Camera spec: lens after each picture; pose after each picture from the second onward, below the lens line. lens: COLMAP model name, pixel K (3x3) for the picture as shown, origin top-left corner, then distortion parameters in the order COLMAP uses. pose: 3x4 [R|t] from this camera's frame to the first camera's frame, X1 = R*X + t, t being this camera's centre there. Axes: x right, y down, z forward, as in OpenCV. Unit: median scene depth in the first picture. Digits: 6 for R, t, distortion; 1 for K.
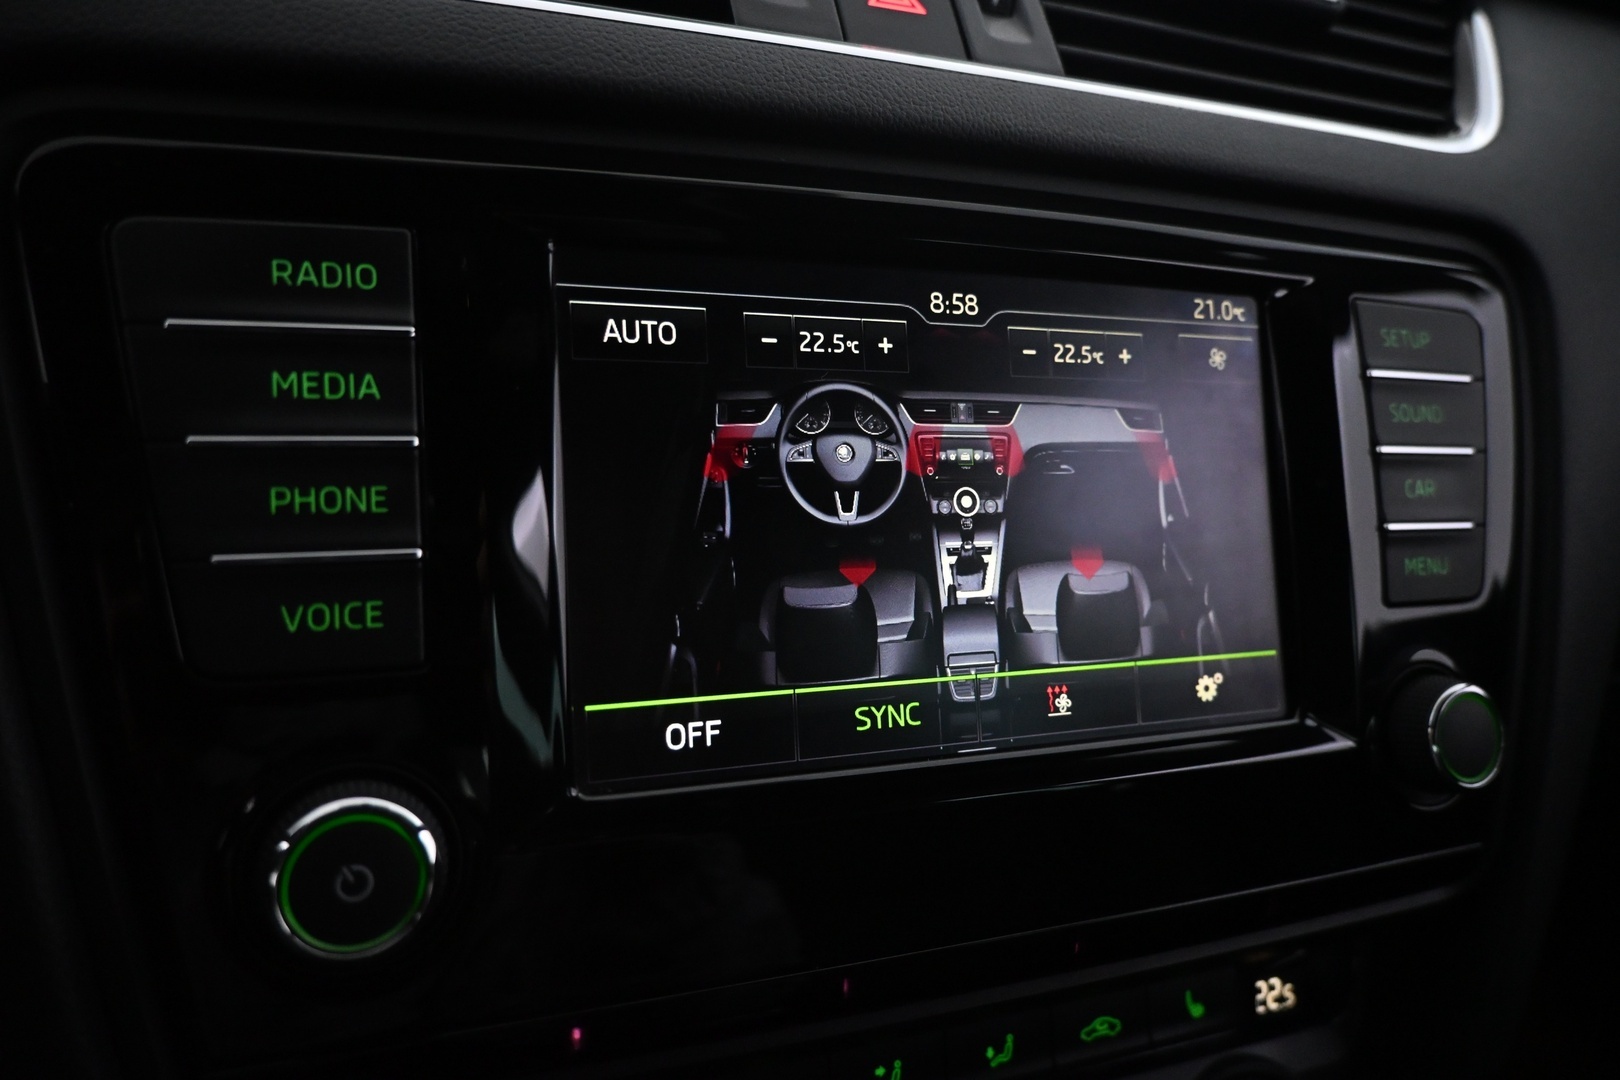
lens RADIAL K [[1093.5, 0, 802.6], [0, 1093.5, 528.2], [0, 0, 1]] dist [-0.009097, 0.001782]
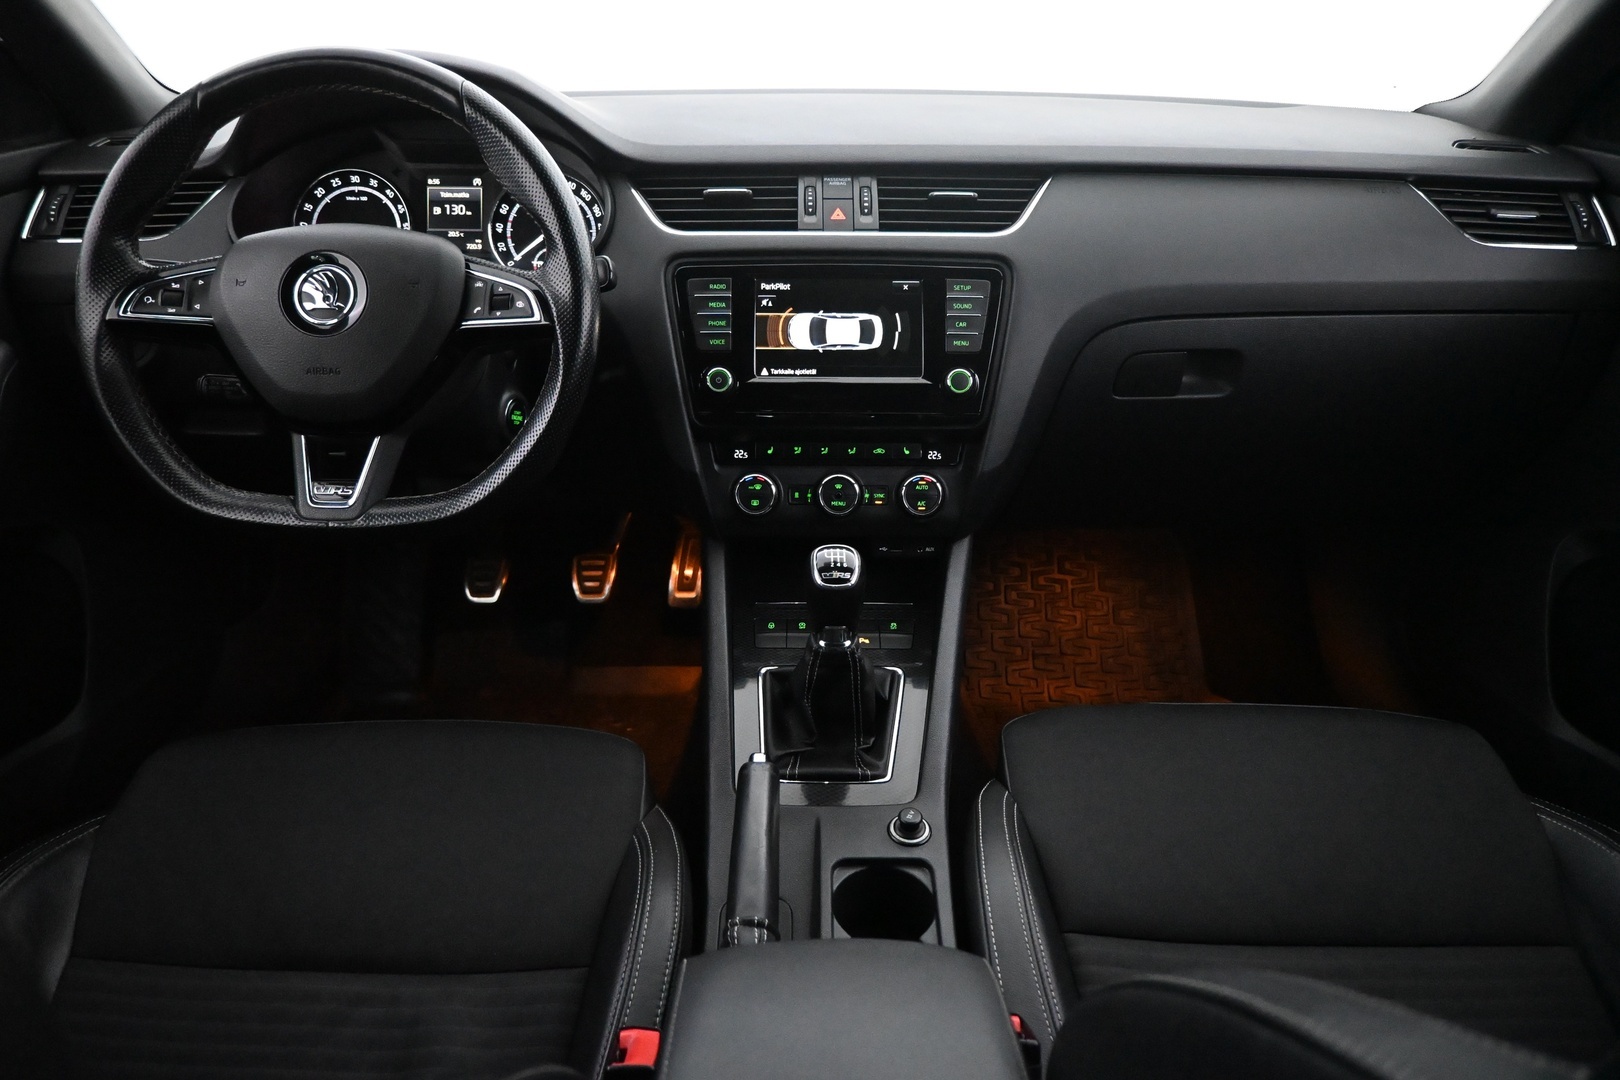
lens RADIAL K [[1093.5, 0, 816.4], [0, 1093.5, 527.5], [0, 0, 1]] dist [-0.009097, 0.001782]
pose [[0.929071, 0.041711, -0.367541, 1.687131], [-0.026568, 0.998580, 0.046166, 0.579317], [0.368945, -0.033126, 0.928861, -3.206464]]
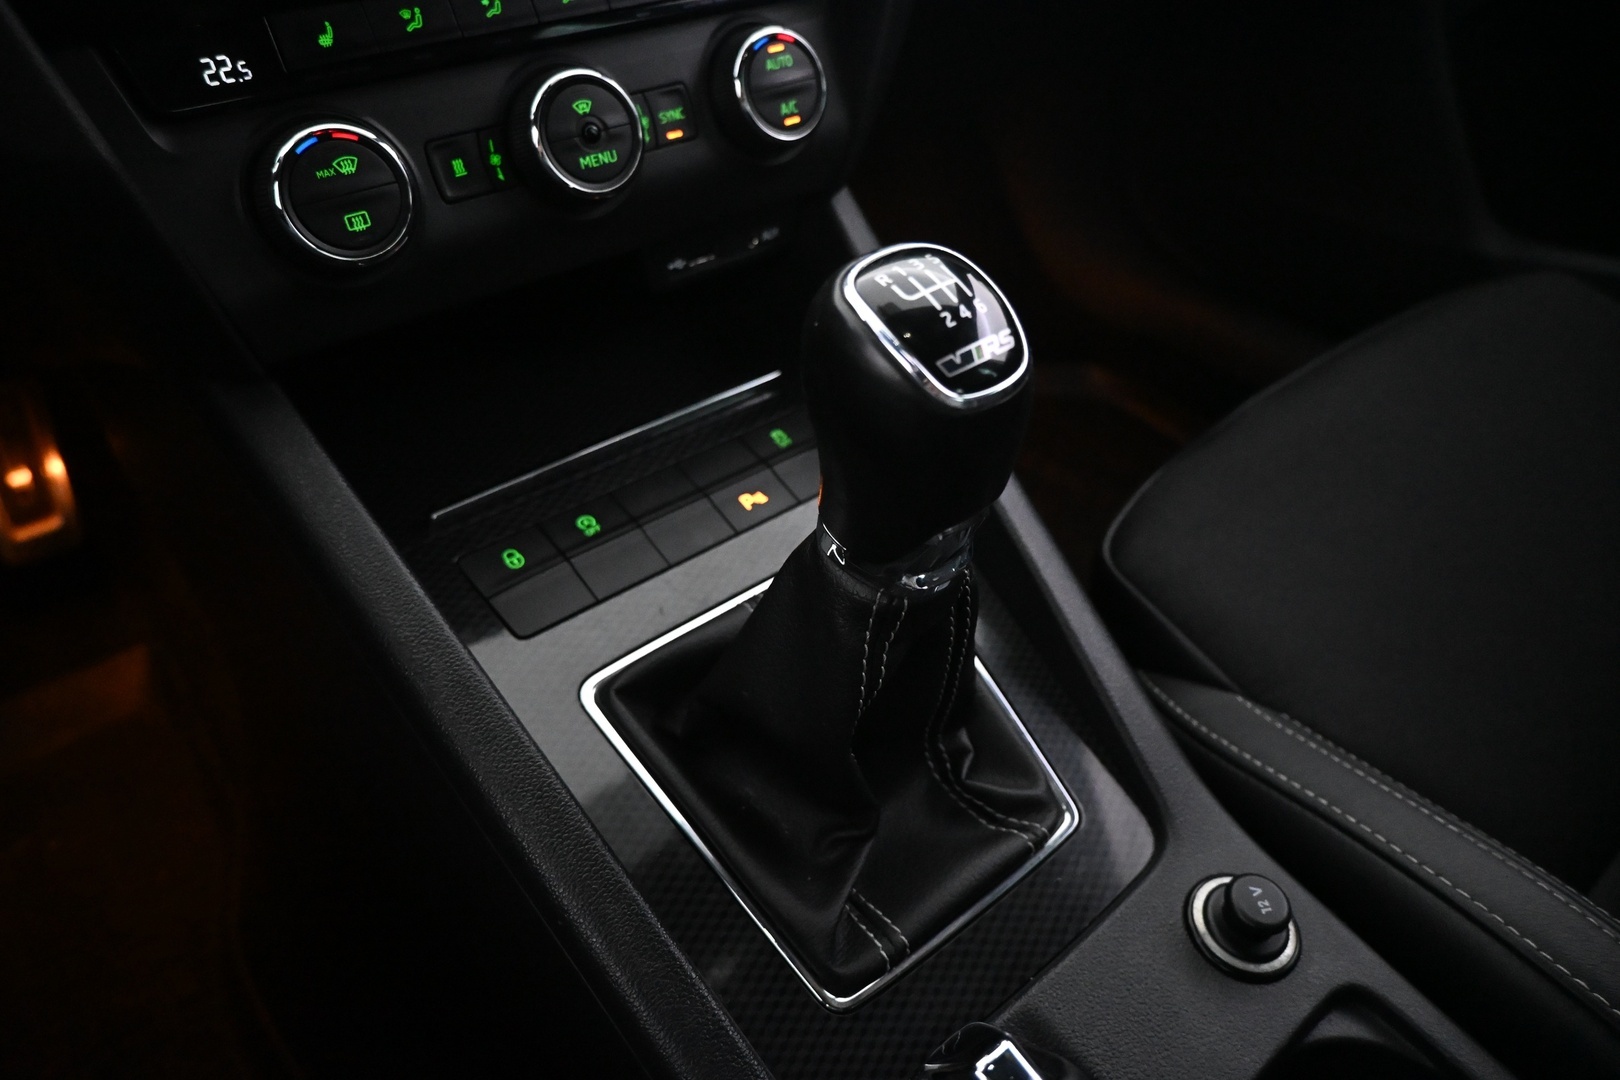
lens RADIAL K [[1093.5, 0, 809.7], [0, 1093.5, 526.9], [0, 0, 1]] dist [-0.009097, 0.001782]
pose [[0.944150, -0.281996, 0.170467, 0.030479], [0.207693, 0.910904, 0.356535, 0.669722], [-0.255820, -0.301218, 0.918599, -0.688163]]
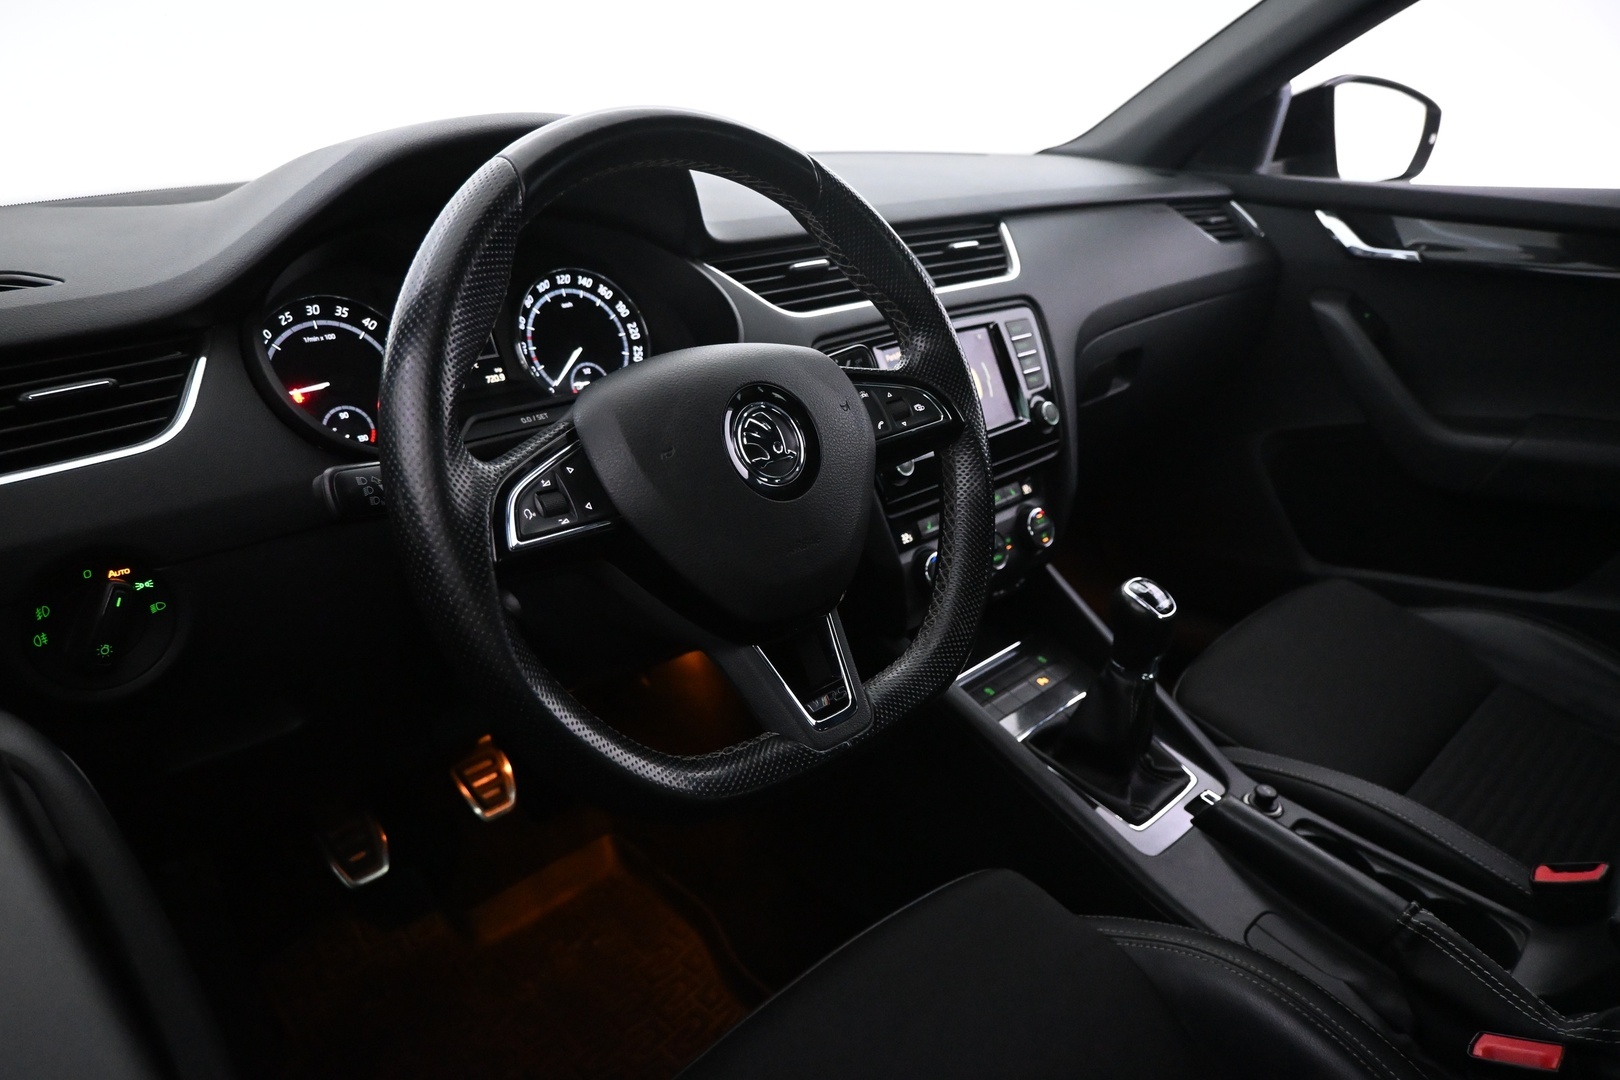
lens RADIAL K [[1093.5, 0, 819.8], [0, 1093.5, 537.4], [0, 0, 1]] dist [-0.009097, 0.001782]
pose [[0.902232, -0.265455, 0.339869, -1.943850], [0.253099, 0.964037, 0.081073, 0.077344], [-0.349168, 0.012874, 0.936972, -2.920245]]
